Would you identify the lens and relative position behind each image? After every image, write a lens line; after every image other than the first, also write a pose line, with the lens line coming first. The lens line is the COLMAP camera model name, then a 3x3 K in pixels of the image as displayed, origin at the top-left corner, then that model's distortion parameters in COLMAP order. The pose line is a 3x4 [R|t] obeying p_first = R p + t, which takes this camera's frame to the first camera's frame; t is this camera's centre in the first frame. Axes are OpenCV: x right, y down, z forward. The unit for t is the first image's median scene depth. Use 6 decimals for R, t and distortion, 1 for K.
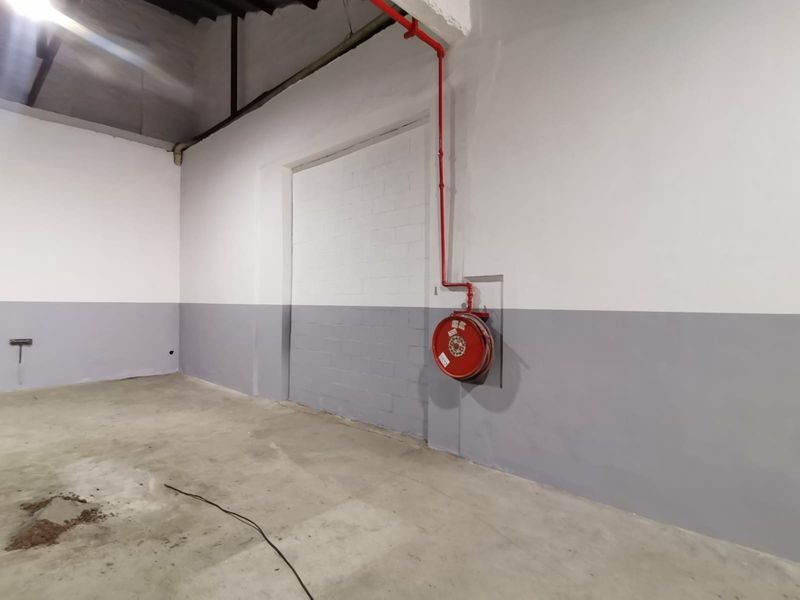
lens RADIAL K [[428.6, 0, 400.0], [0, 428.6, 300.0], [0, 0, 1]] dist [0.052072, -0.044593]
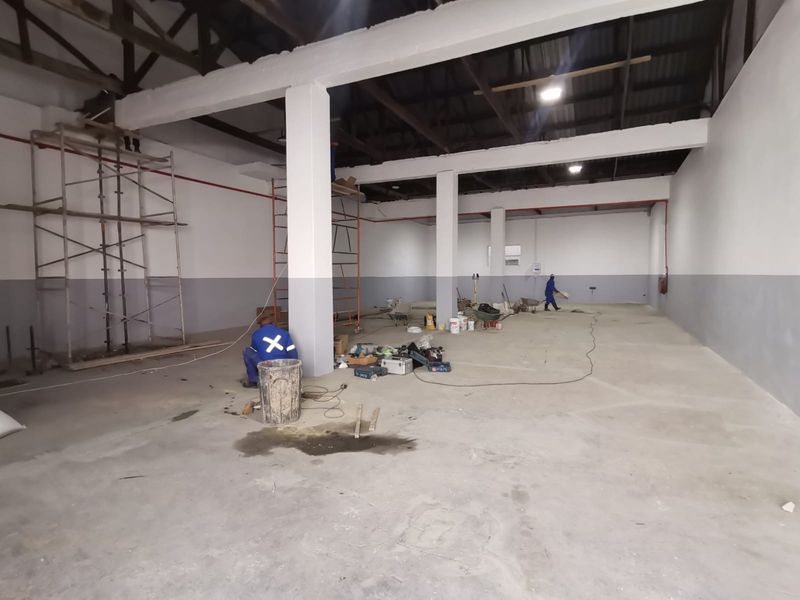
lens RADIAL K [[428.6, 0, 400.0], [0, 428.6, 300.0], [0, 0, 1]] dist [0.052072, -0.044593]
pose [[0.294255, 0.045124, -0.954661, 3.133941], [0.013642, 0.998585, 0.051405, 0.016242], [0.955629, -0.028149, 0.293223, -2.305267]]
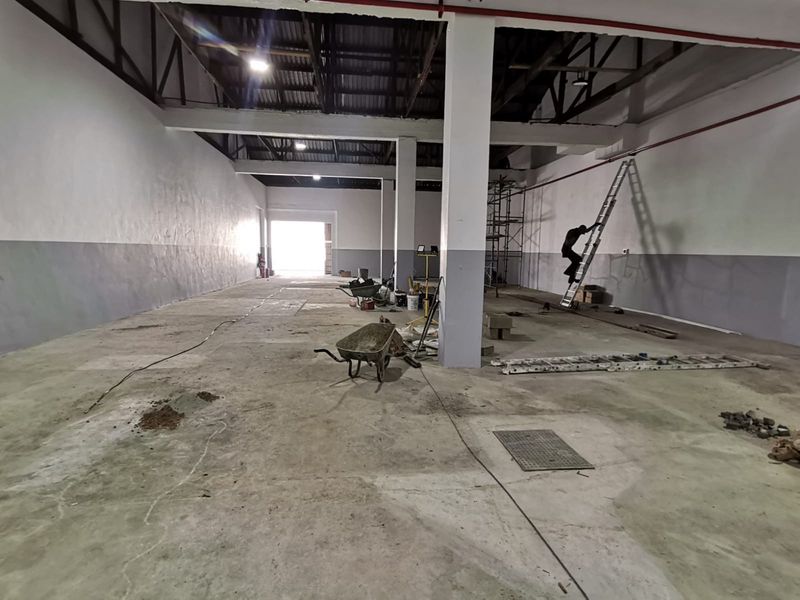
lens RADIAL K [[428.6, 0, 400.0], [0, 428.6, 300.0], [0, 0, 1]] dist [0.052072, -0.044593]
pose [[-0.758077, -0.095553, 0.645127, -1.613445], [-0.021875, 0.992377, 0.121281, 0.012674], [-0.651798, 0.077829, -0.754389, 1.169570]]
